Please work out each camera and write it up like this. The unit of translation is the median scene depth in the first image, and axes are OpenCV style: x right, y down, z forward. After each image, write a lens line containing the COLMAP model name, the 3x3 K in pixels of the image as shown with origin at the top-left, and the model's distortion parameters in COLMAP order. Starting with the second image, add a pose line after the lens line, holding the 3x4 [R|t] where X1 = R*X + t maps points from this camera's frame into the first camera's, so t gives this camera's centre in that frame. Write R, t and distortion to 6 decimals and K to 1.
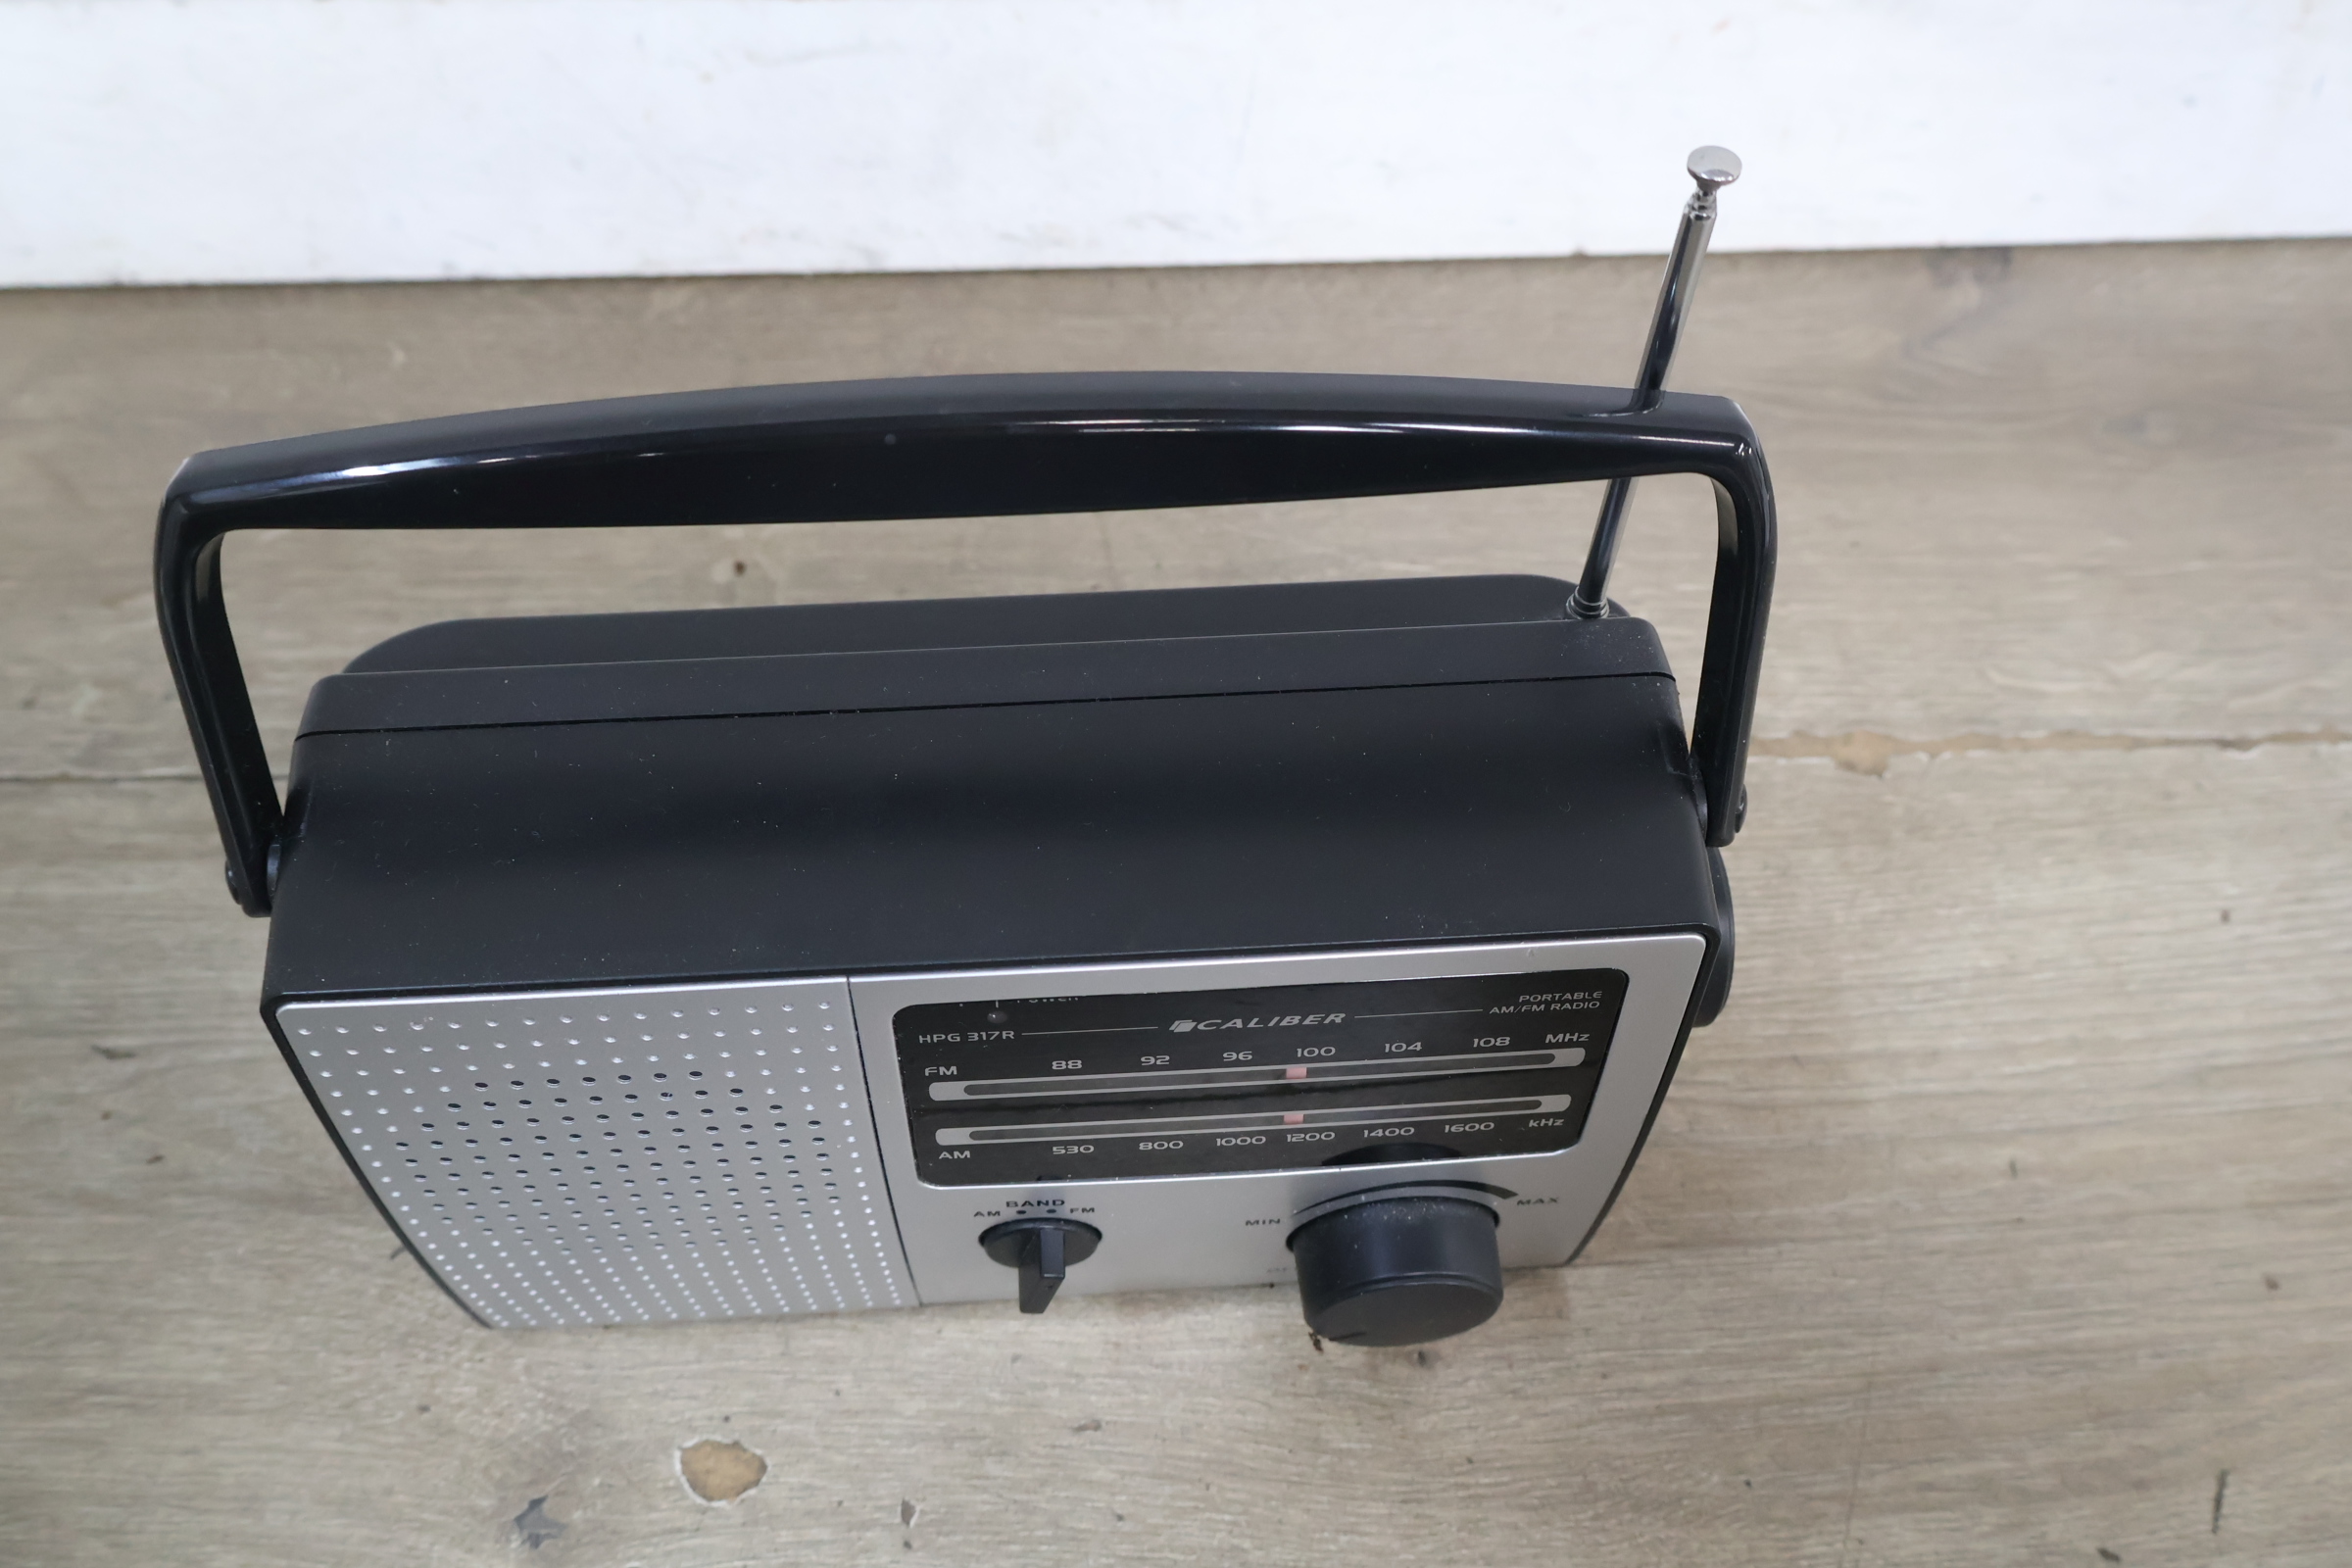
lens RADIAL K [[2062.6, 0, 1169.7], [0, 2062.6, 786.5], [0, 0, 1]] dist [0.006314, 0.006004]
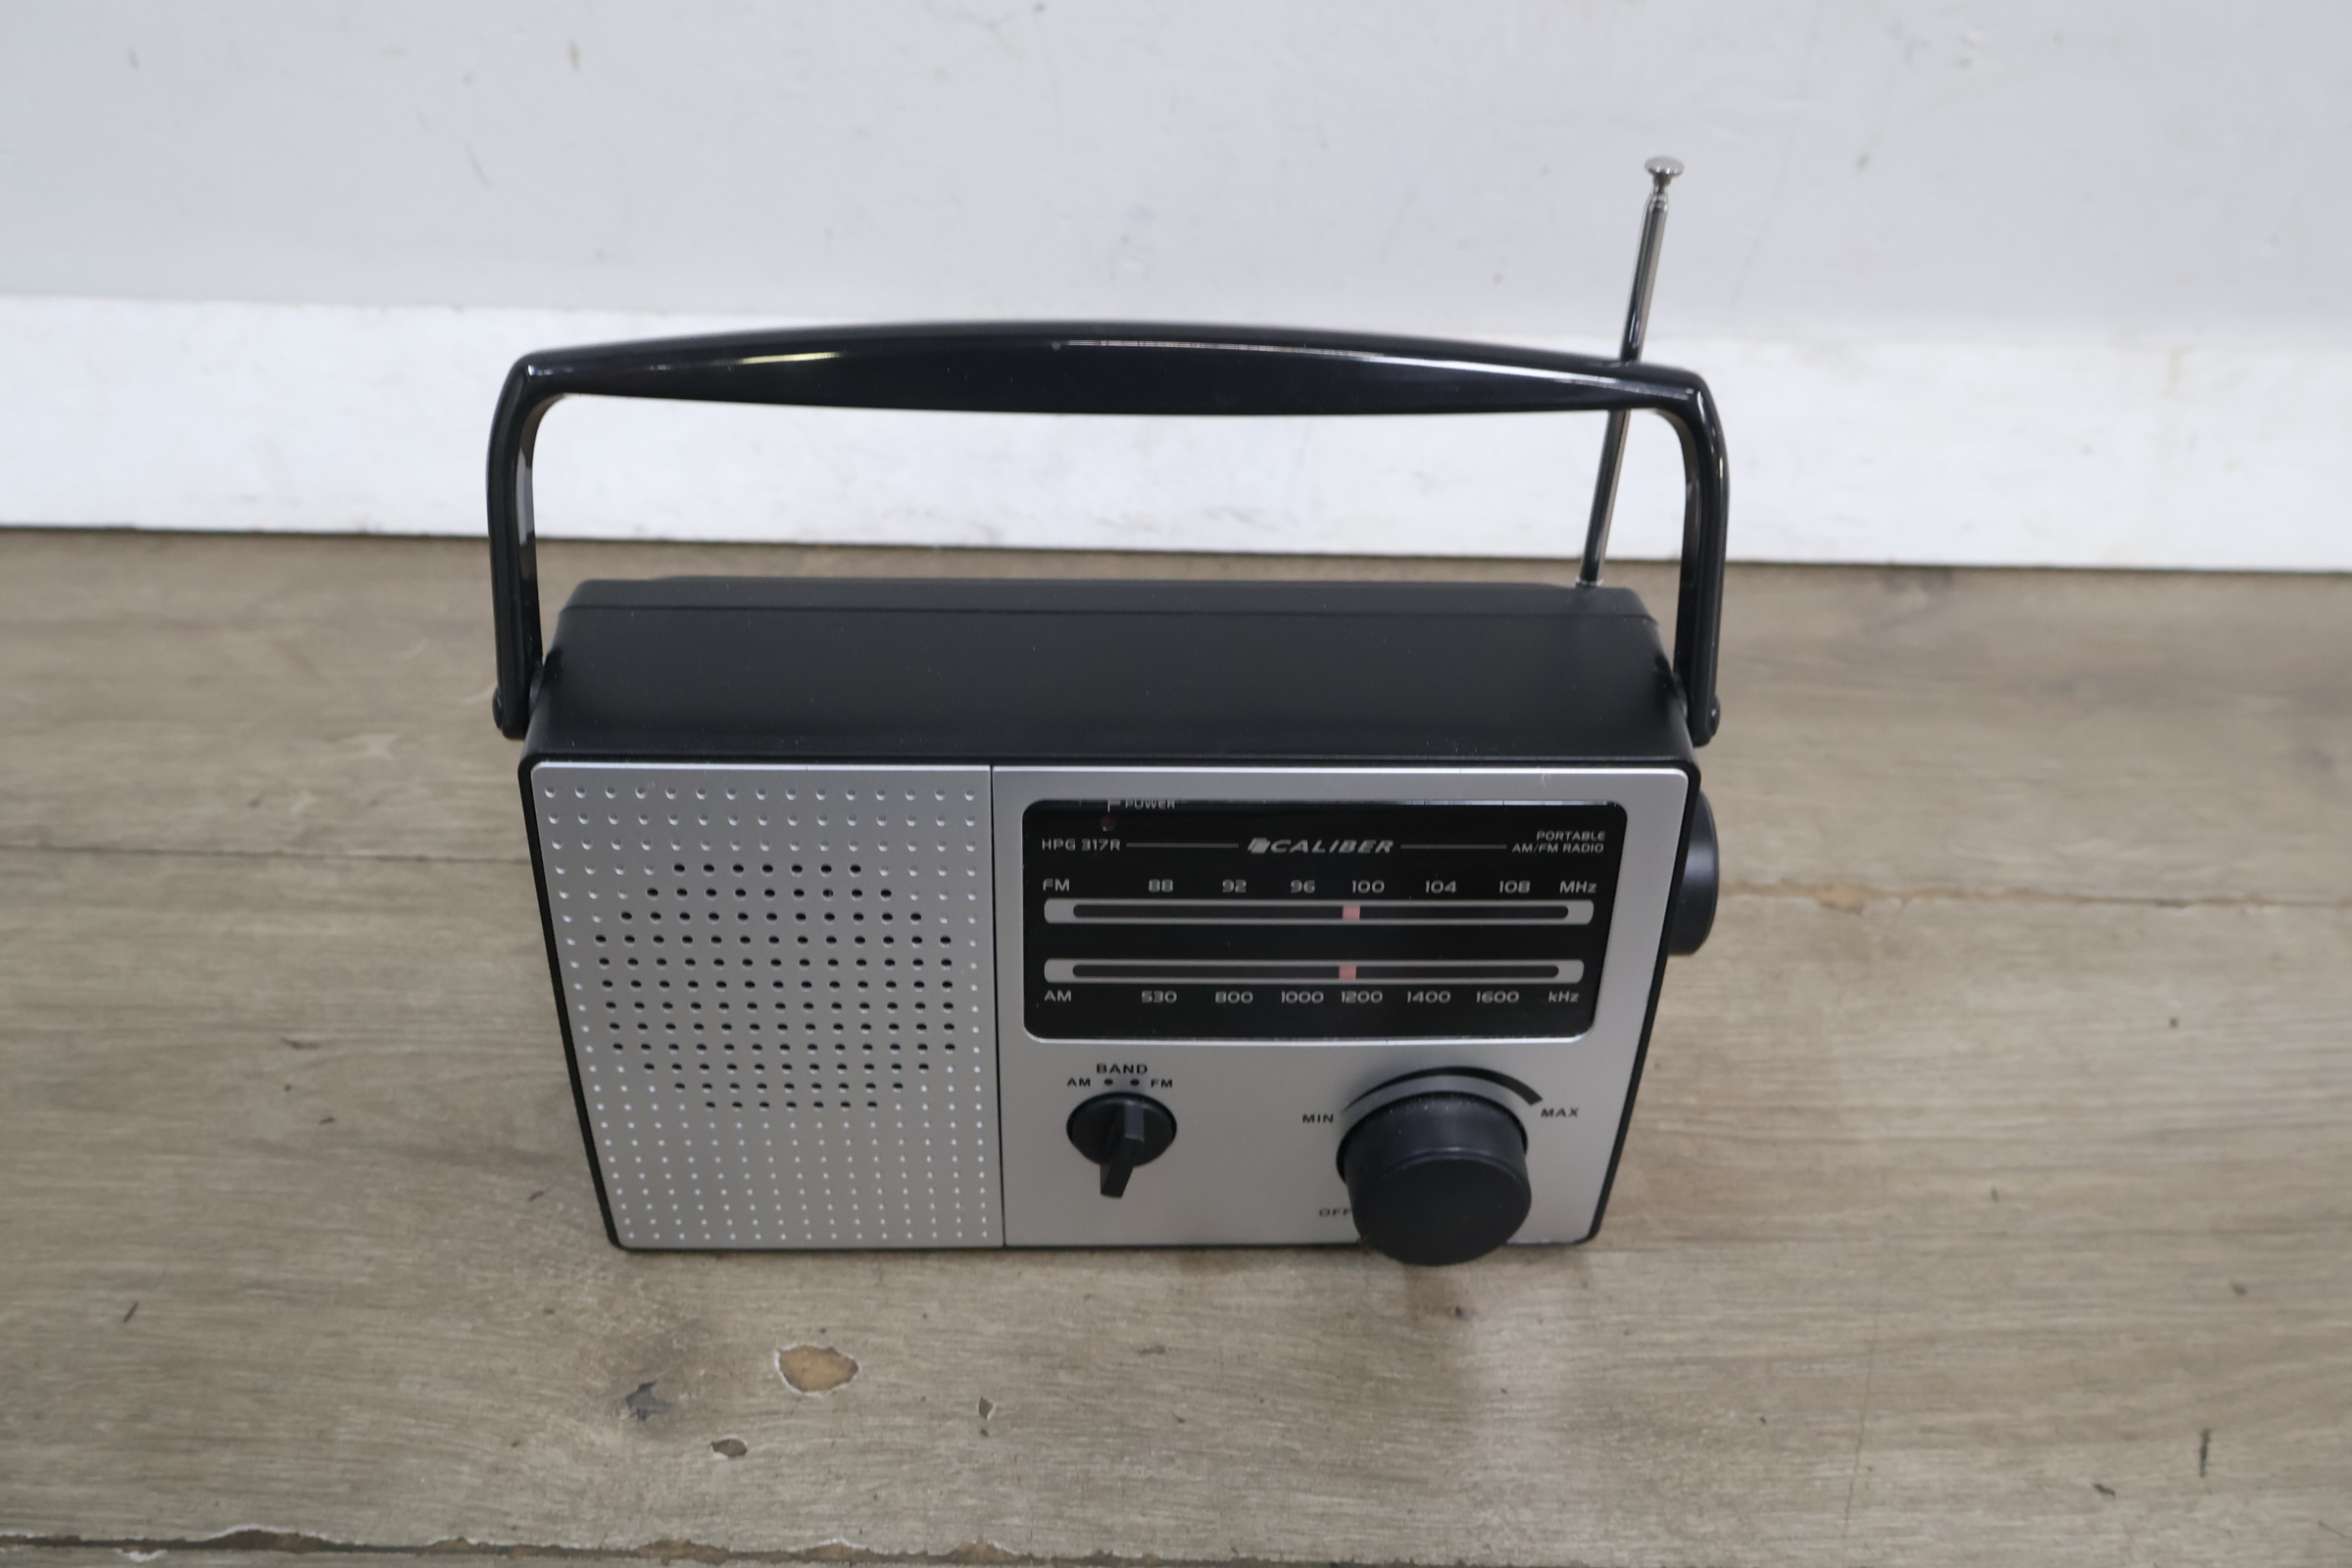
lens RADIAL K [[2071.2, 0, 1175.4], [0, 2071.2, 796.5], [0, 0, 1]] dist [0.012717, -0.003313]
pose [[0.999370, 0.031489, -0.016366, -0.018965], [-0.035036, 0.948783, -0.313979, 0.378543], [0.005641, 0.314354, 0.949289, -0.132438]]
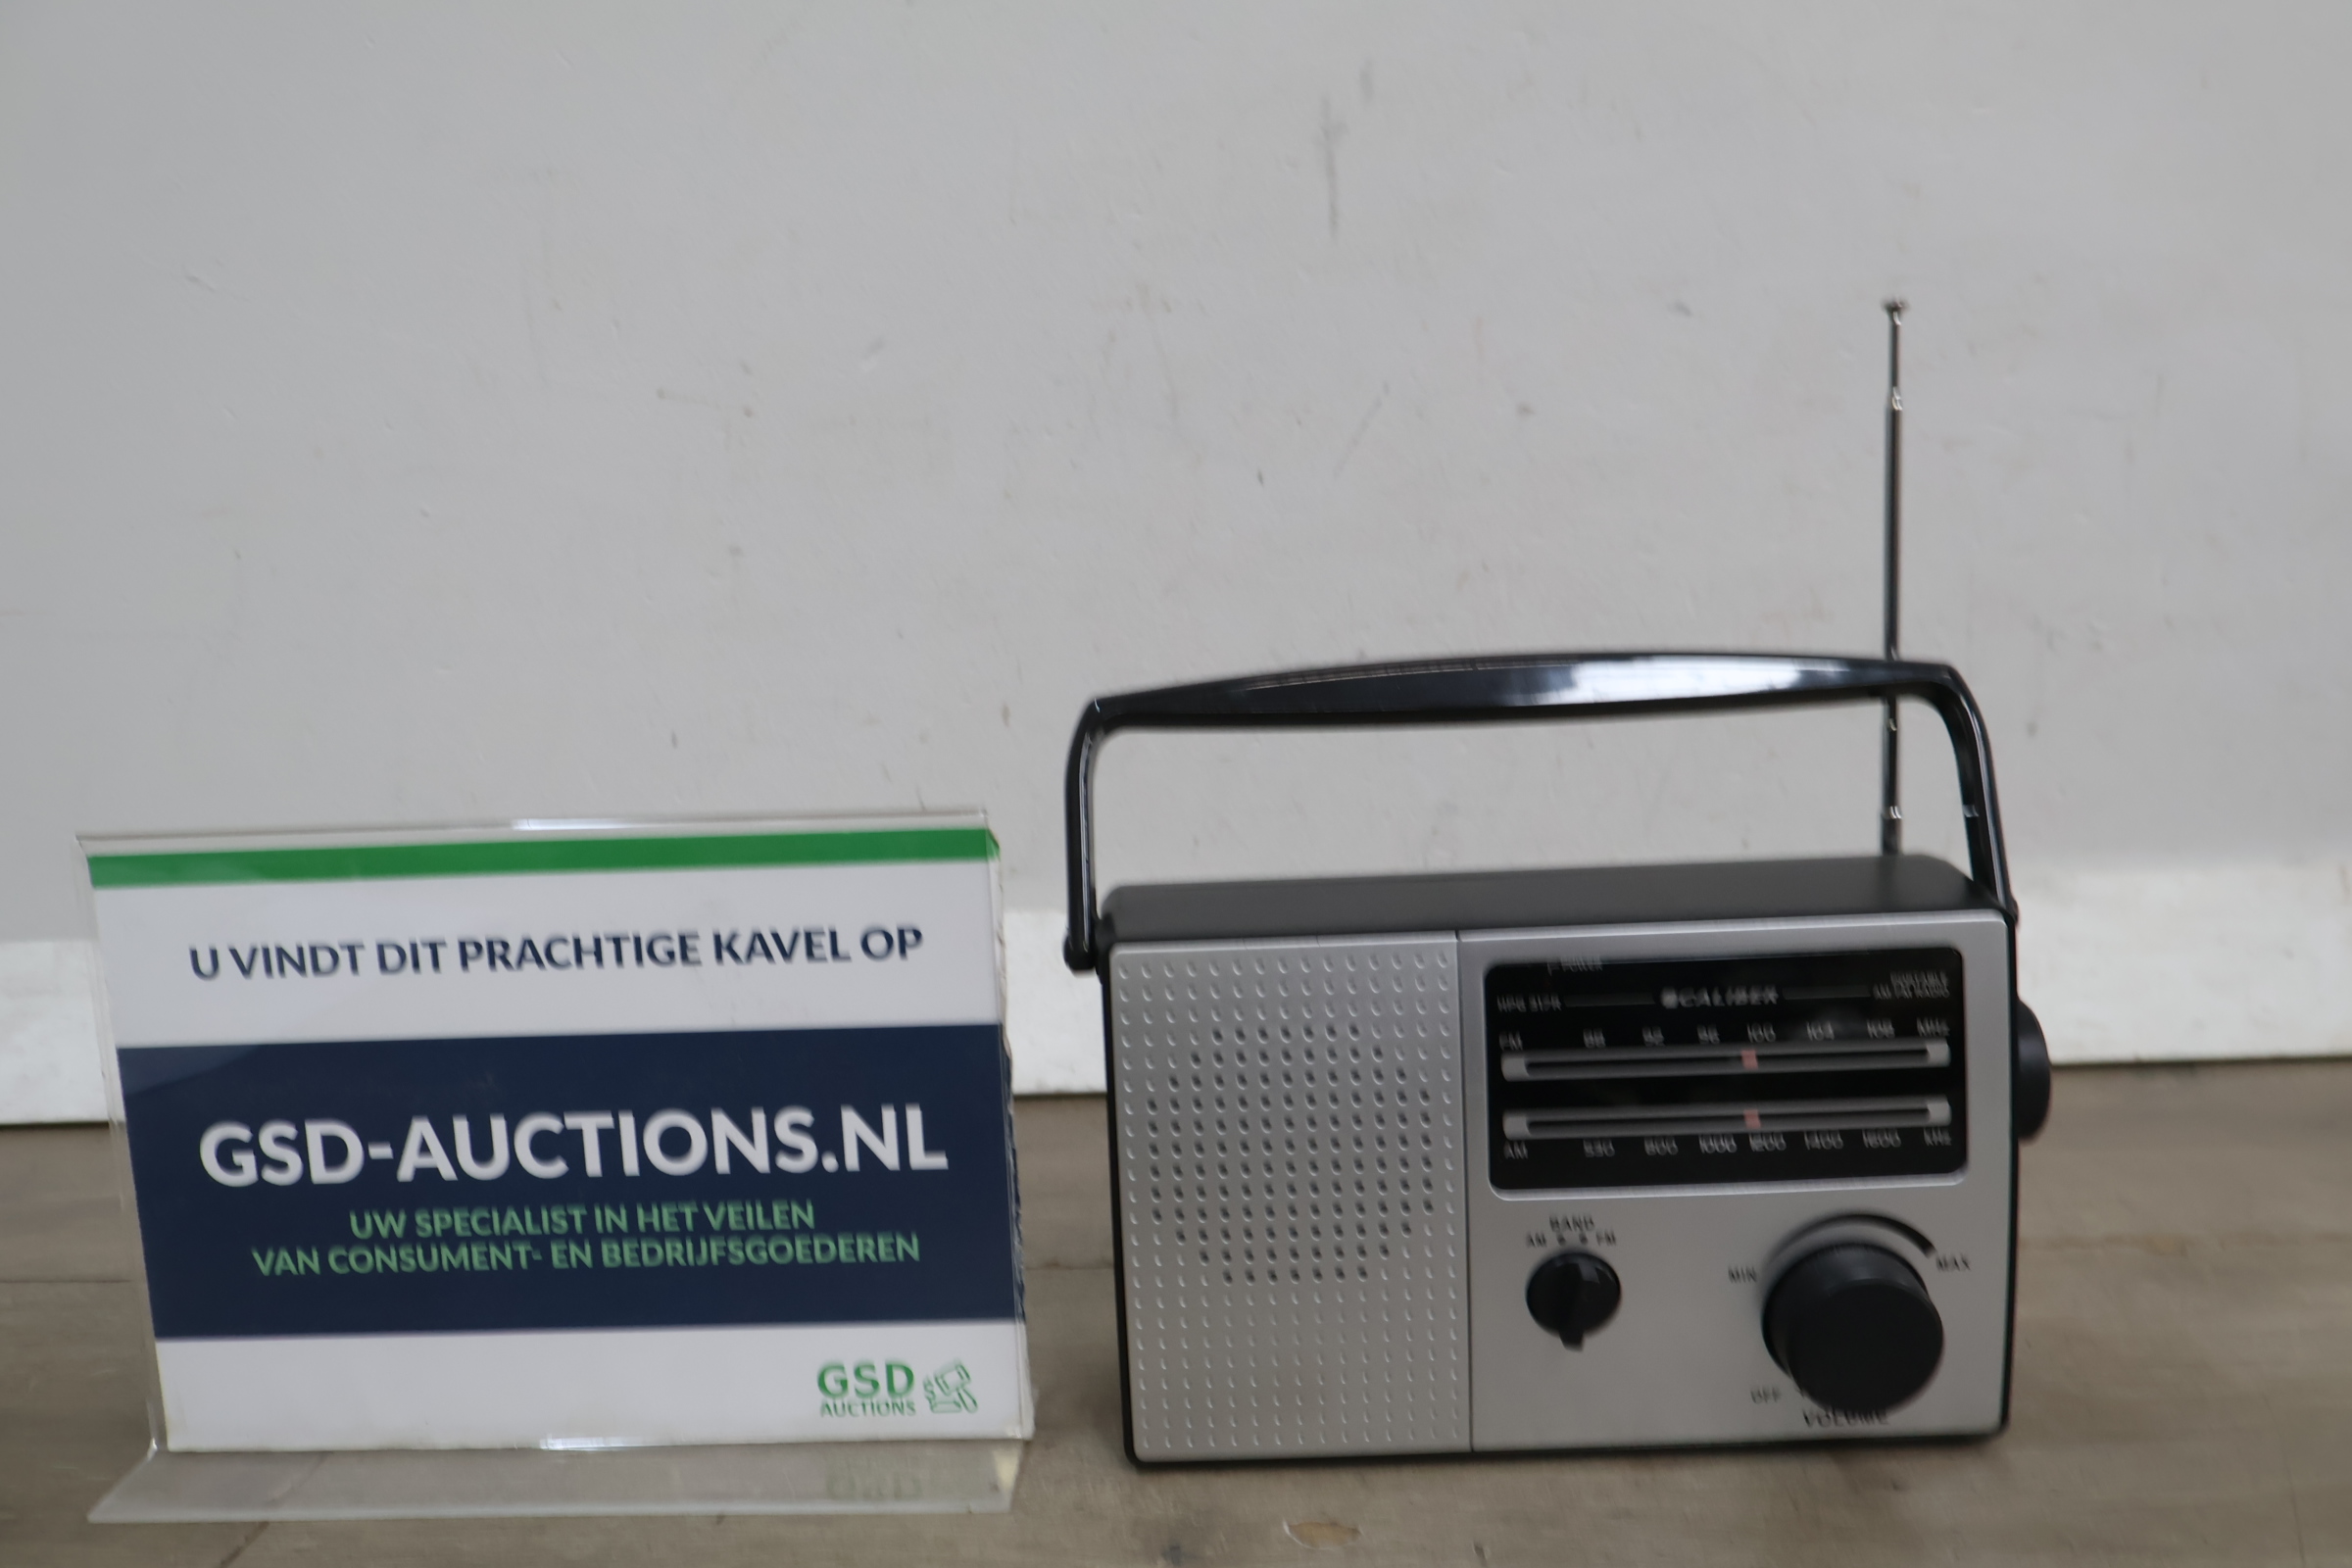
lens RADIAL K [[2086.0, 0, 1178.9], [0, 2086.0, 781.8], [0, 0, 1]] dist [0.019101, 0.002472]
pose [[0.994865, -0.046759, -0.089765, -0.168484], [-0.032440, 0.692792, -0.720407, 0.910772], [0.095873, 0.719620, 0.687718, -0.177739]]
